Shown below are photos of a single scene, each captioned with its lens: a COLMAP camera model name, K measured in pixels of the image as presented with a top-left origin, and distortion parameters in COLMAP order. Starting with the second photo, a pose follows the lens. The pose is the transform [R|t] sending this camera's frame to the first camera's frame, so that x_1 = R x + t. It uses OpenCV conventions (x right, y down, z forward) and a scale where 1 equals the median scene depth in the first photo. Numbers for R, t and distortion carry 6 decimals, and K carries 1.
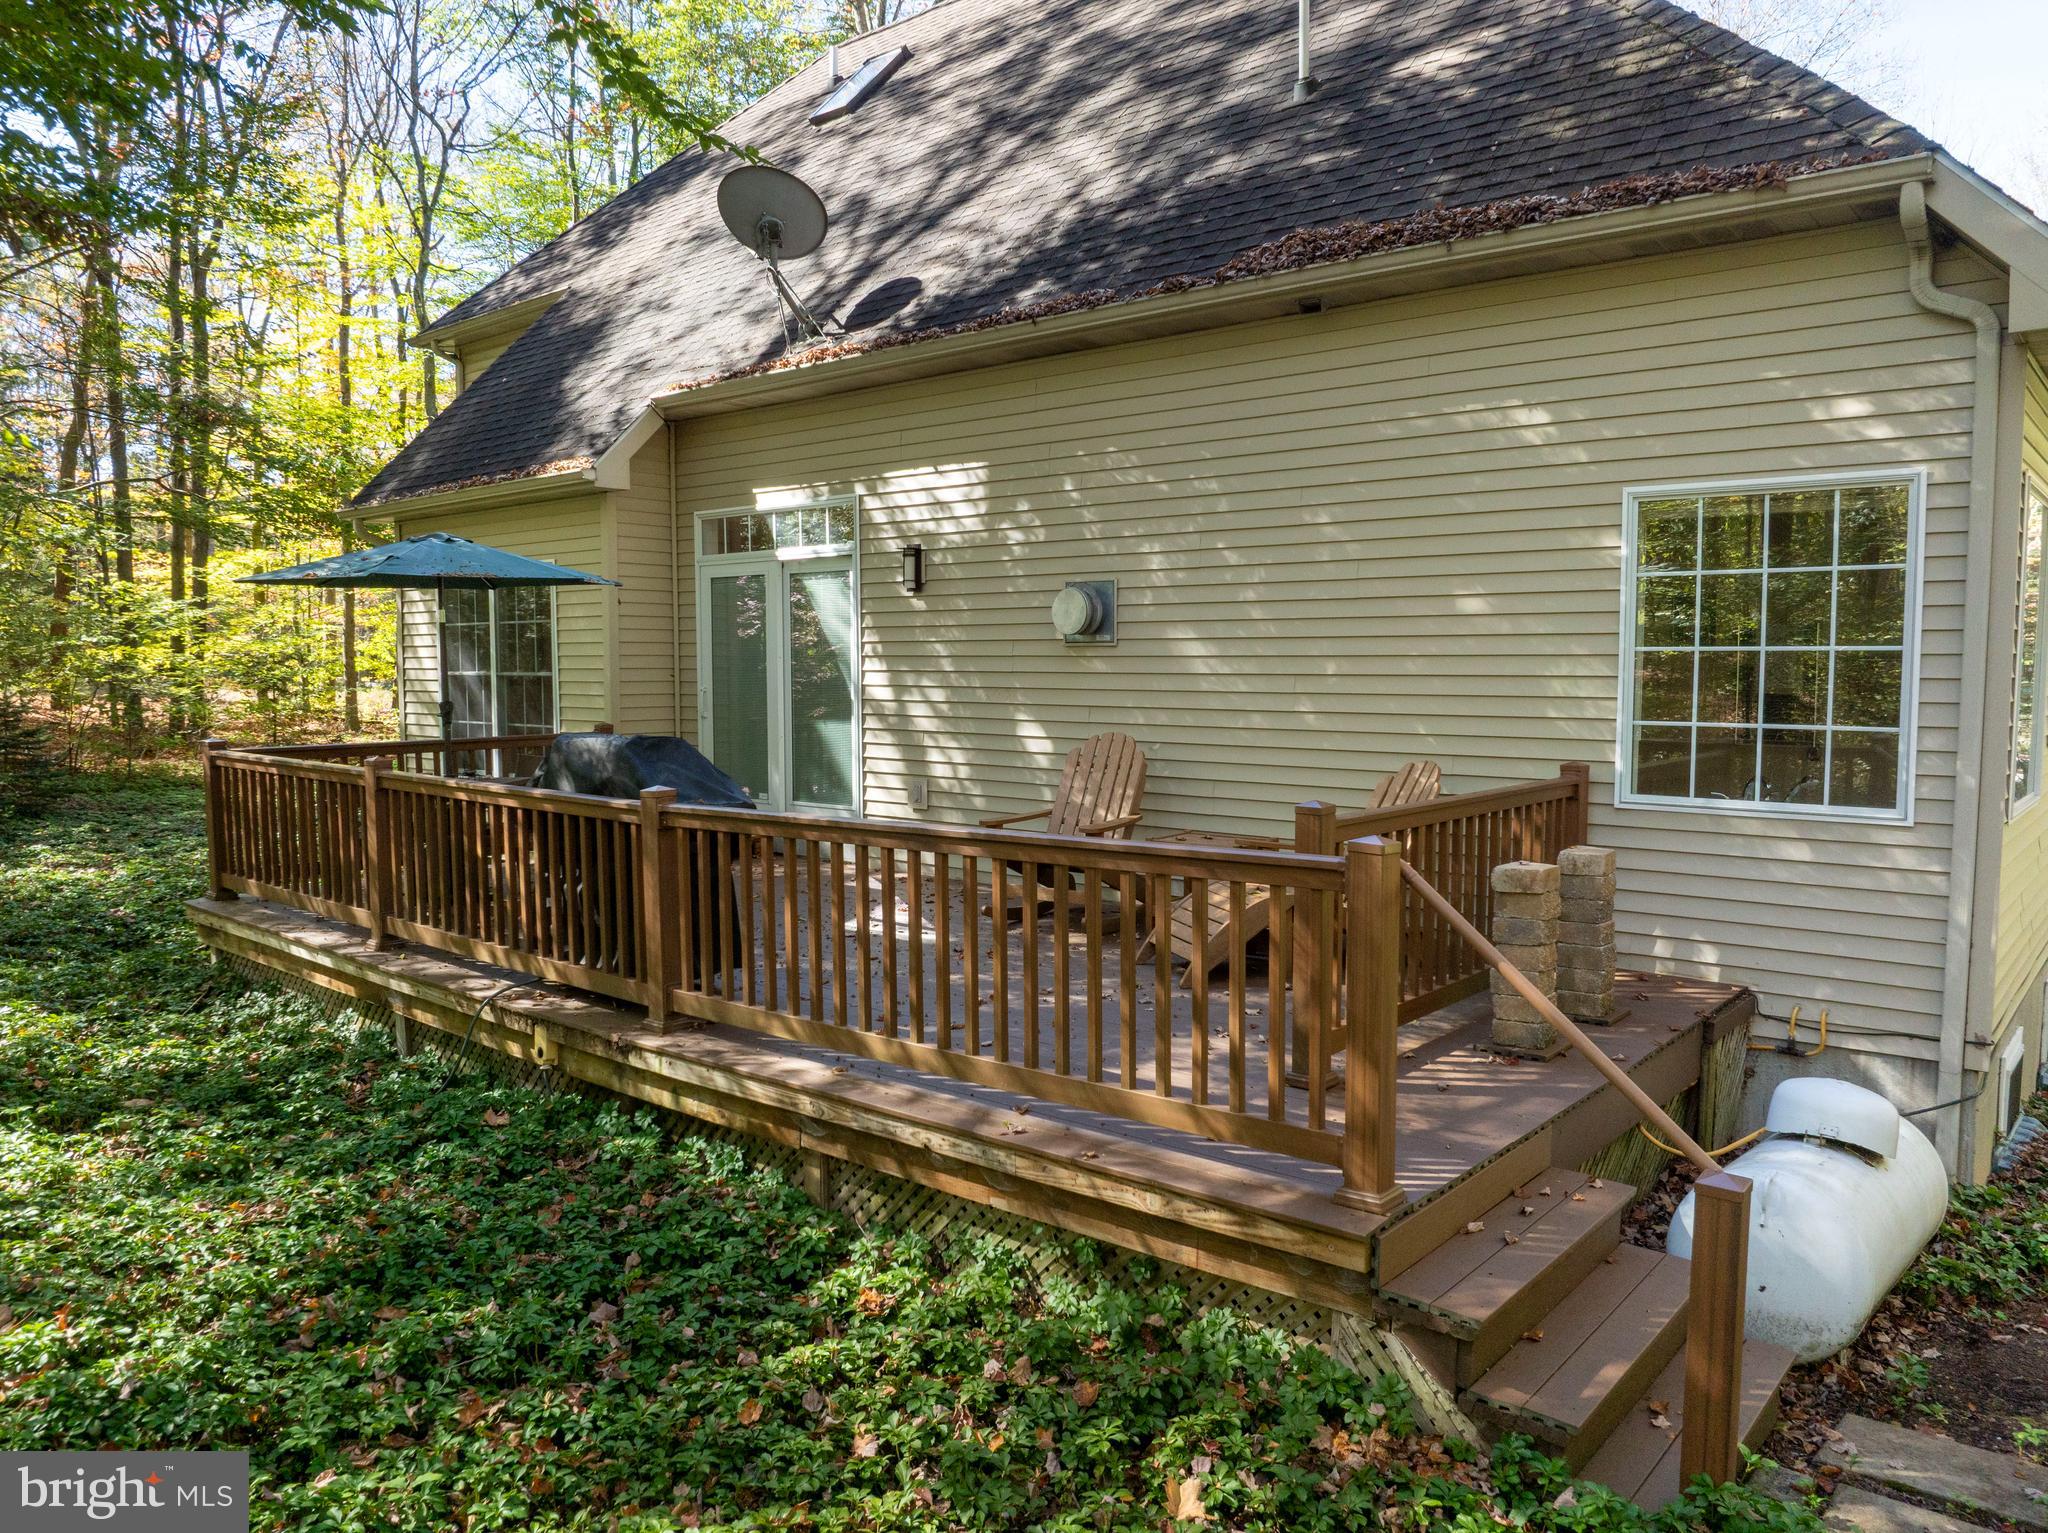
lens RADIAL K [[1449.3, 0, 1023.6], [0, 1449.3, 759.9], [0, 0, 1]] dist [-0.033589, -0.002649]
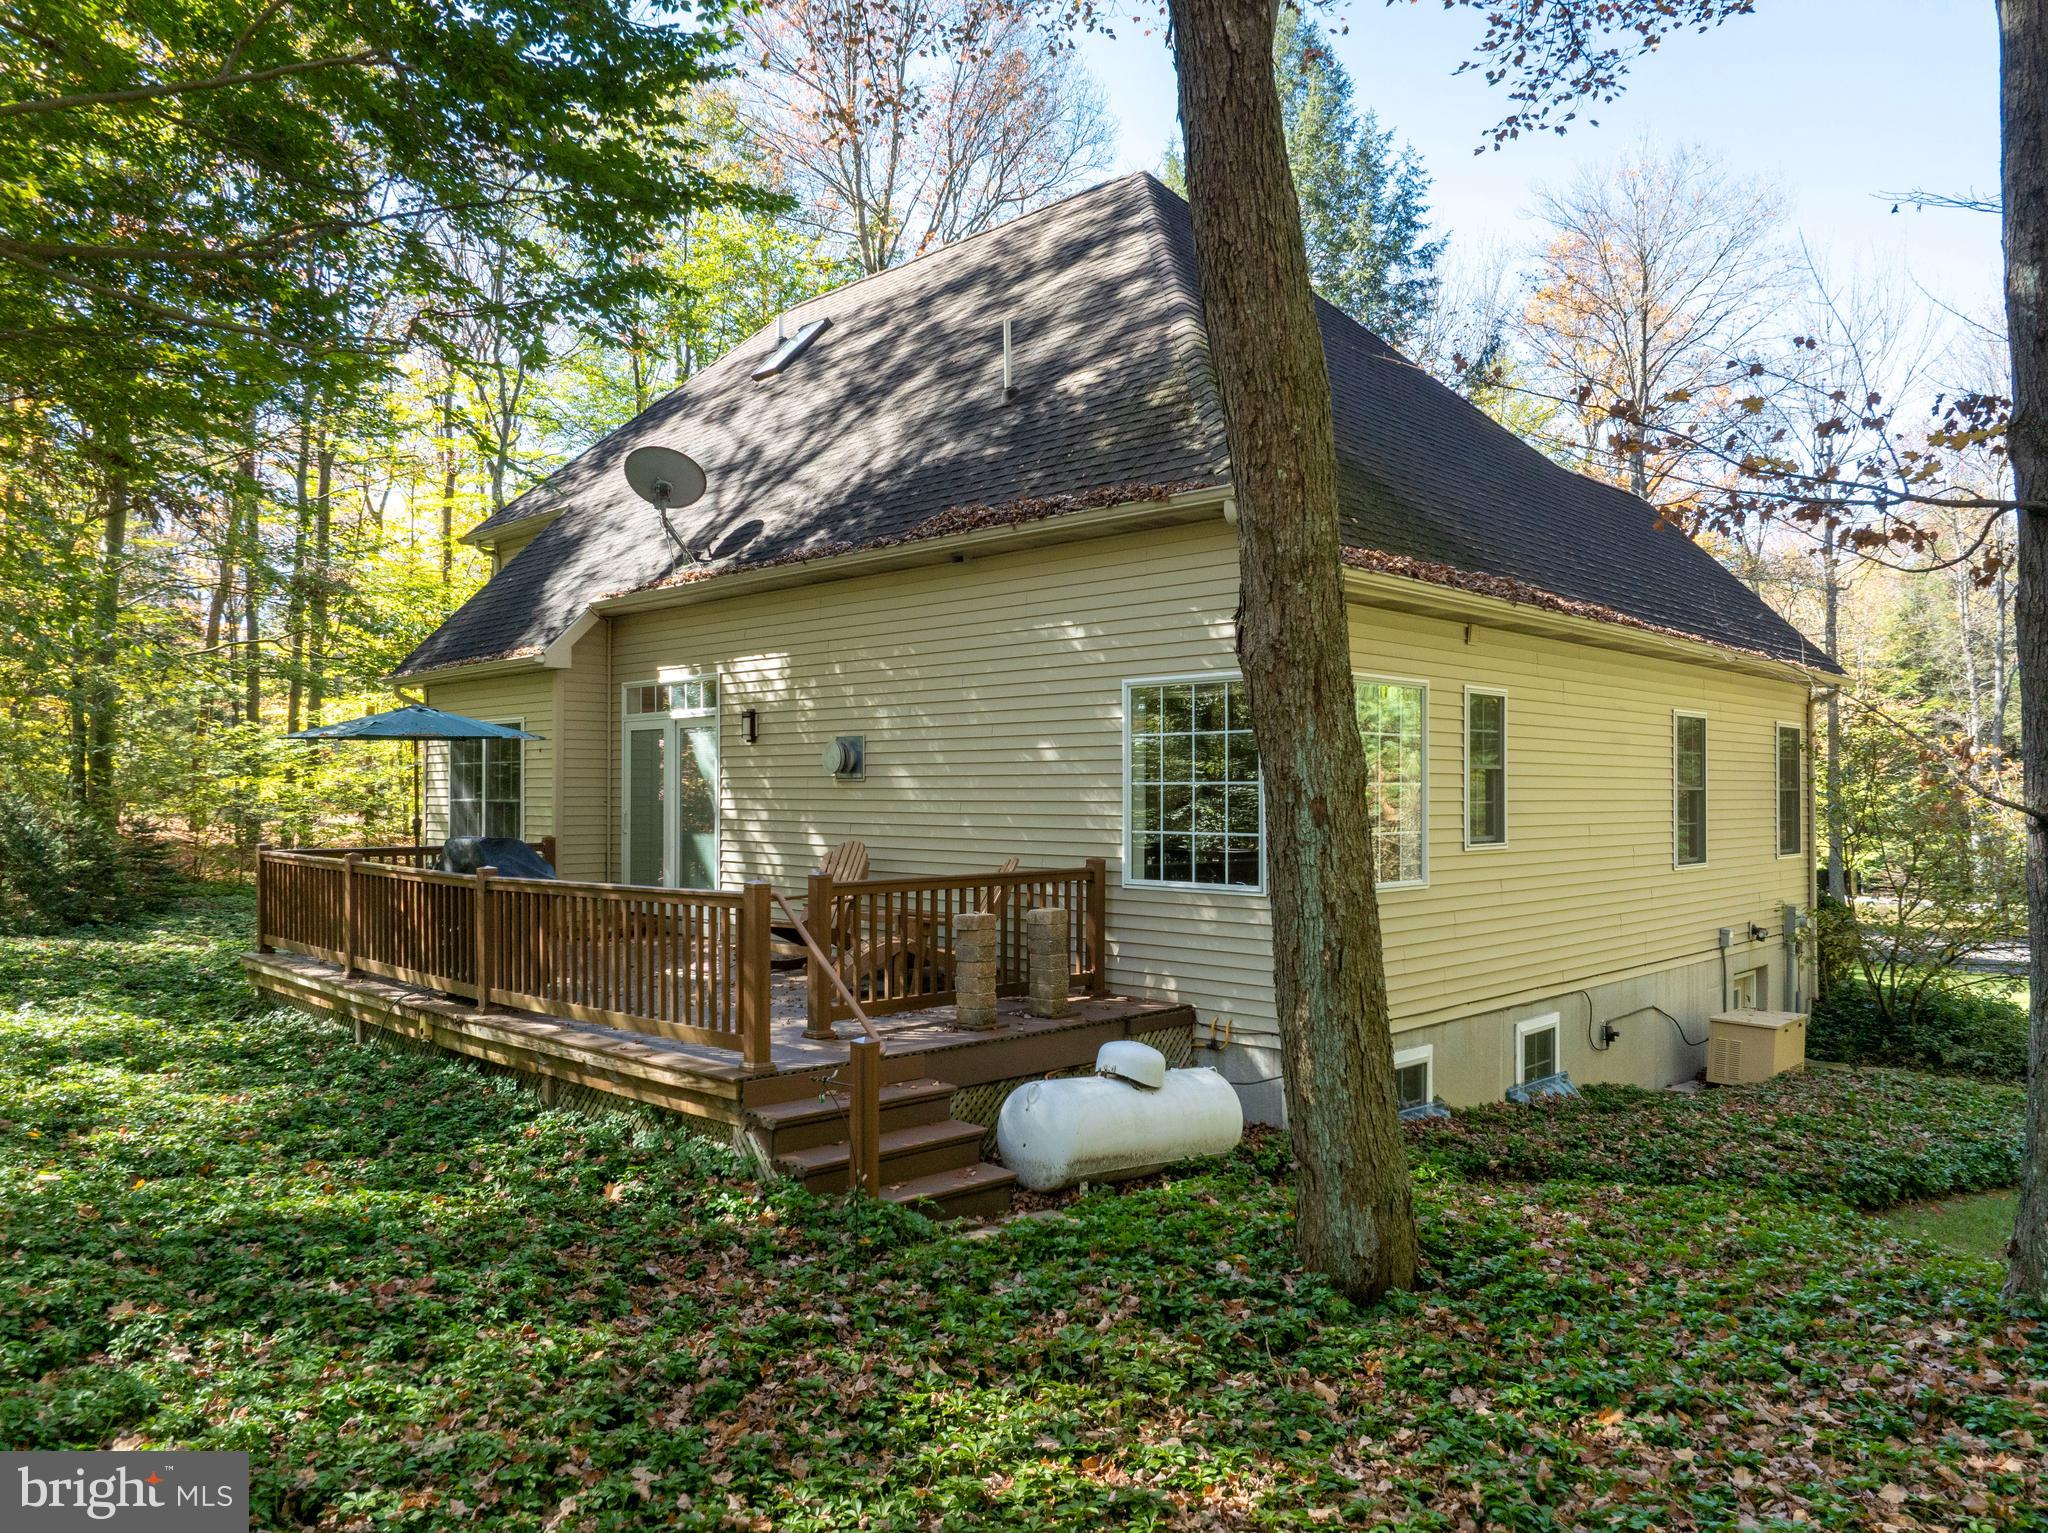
lens RADIAL K [[1449.3, 0, 1023.6], [0, 1449.3, 759.9], [0, 0, 1]] dist [-0.033589, -0.002649]
pose [[0.996917, -0.001928, -0.078445, 0.295201], [-0.005037, 0.996064, -0.088498, 0.023693], [0.078307, 0.088620, 0.992983, -0.369534]]
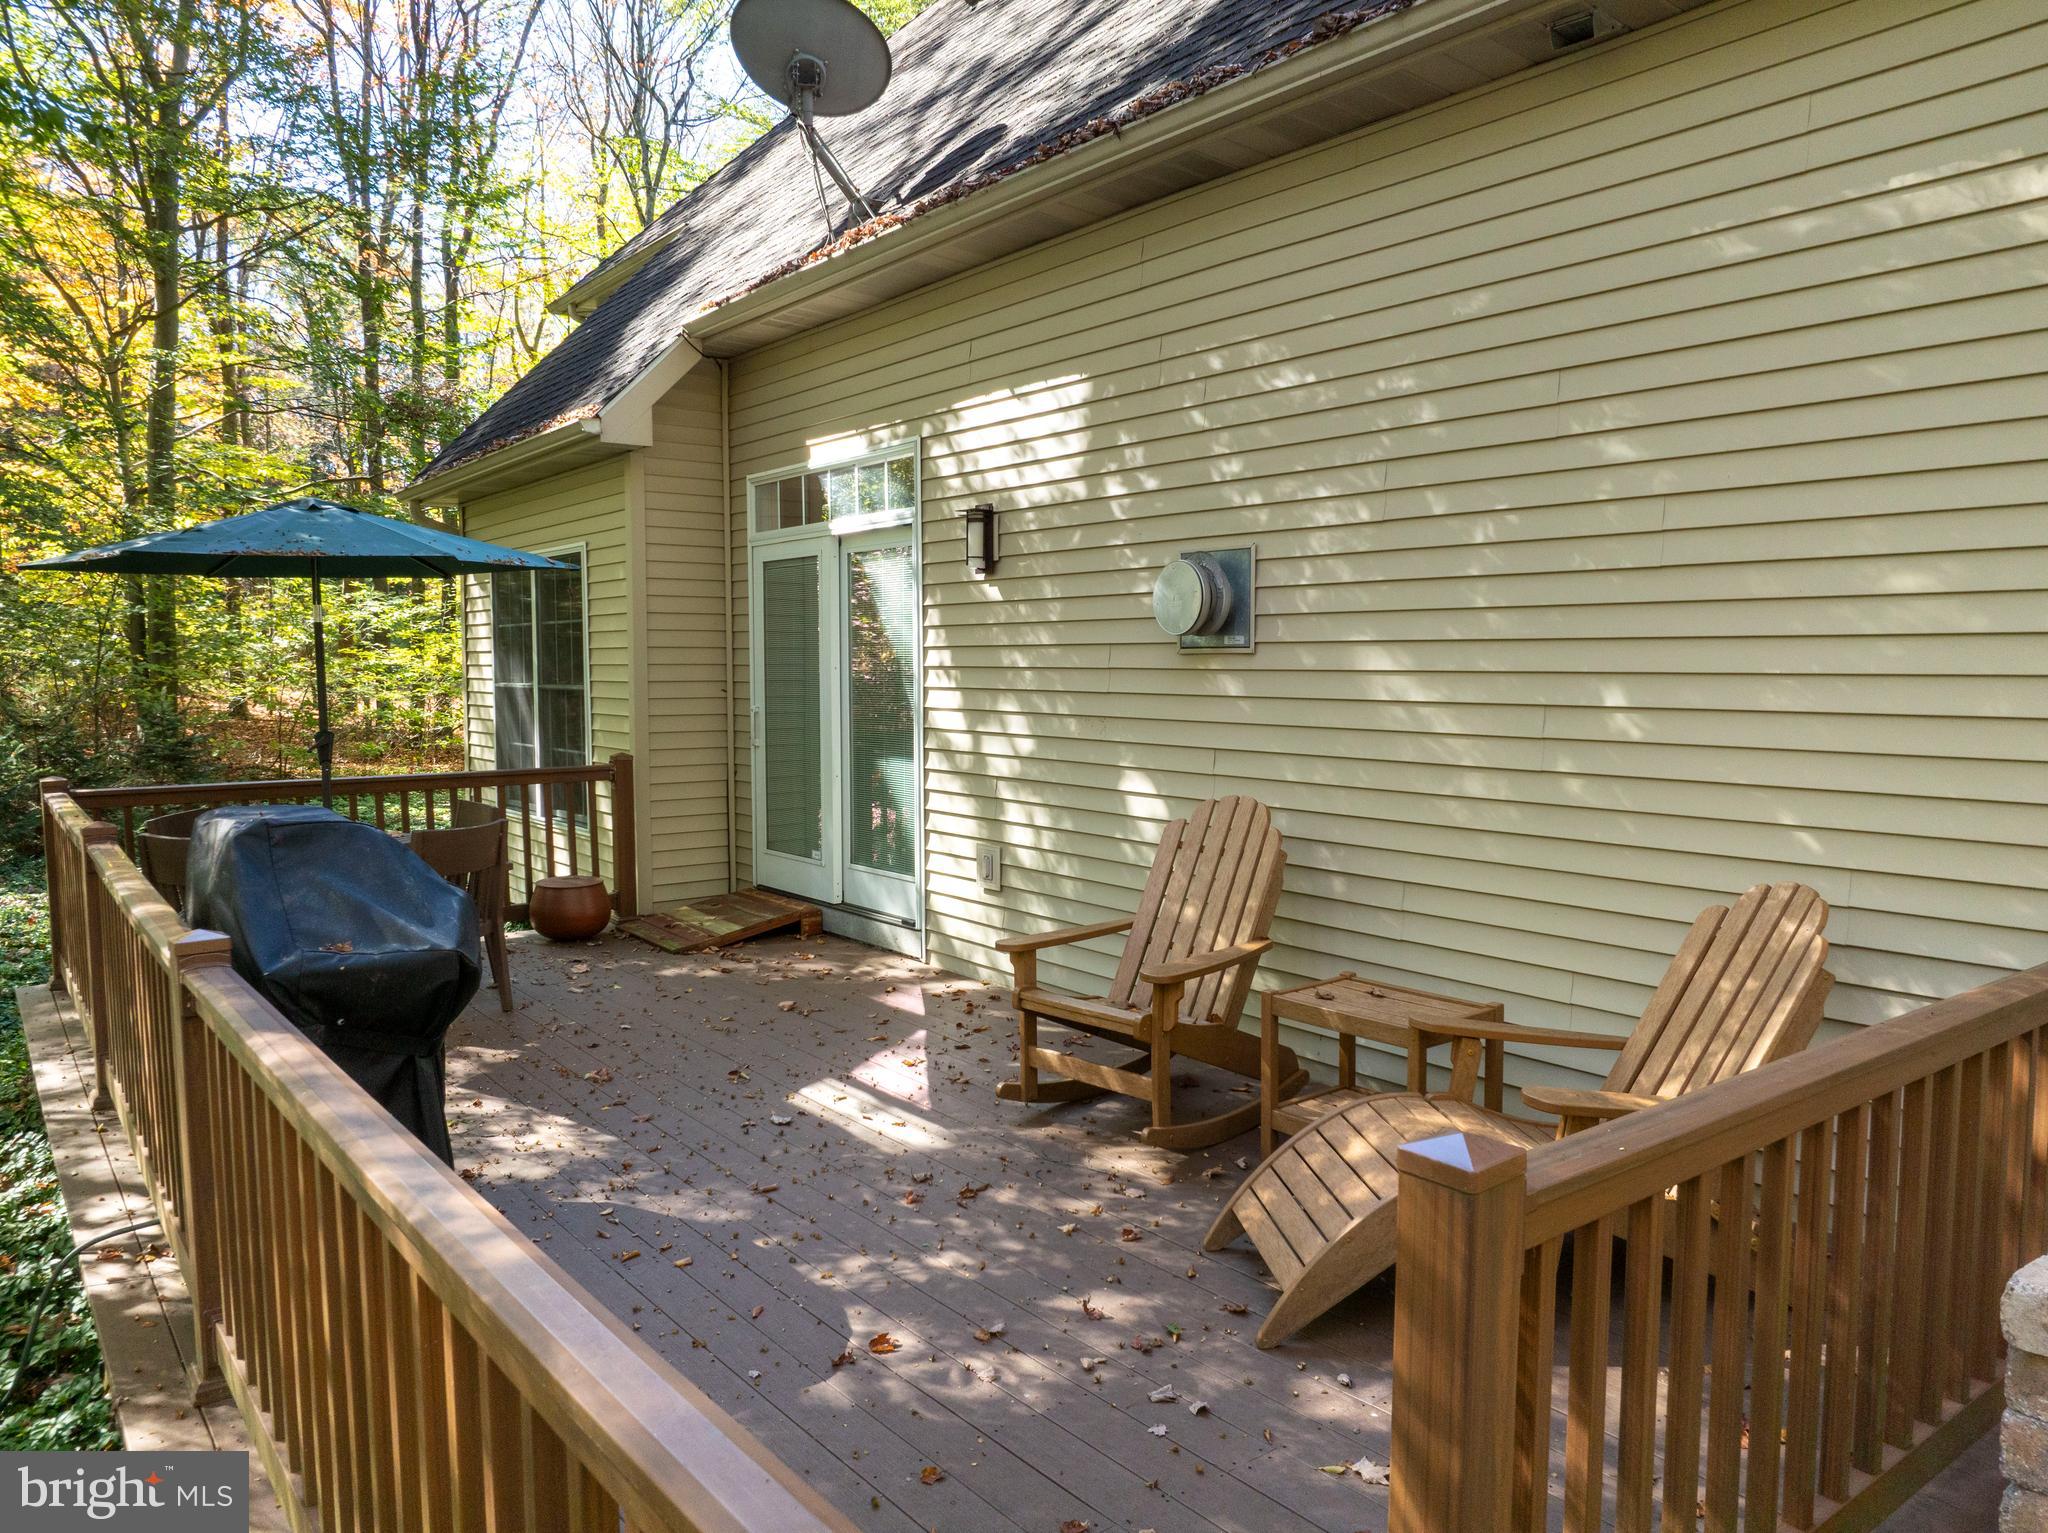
lens RADIAL K [[1449.3, 0, 1023.6], [0, 1449.3, 759.9], [0, 0, 1]] dist [-0.033589, -0.002649]
pose [[0.977371, 0.014678, -0.211022, 0.086937], [-0.014899, 0.999889, 0.000541, -0.028295], [0.211007, 0.002615, 0.977481, 0.329875]]
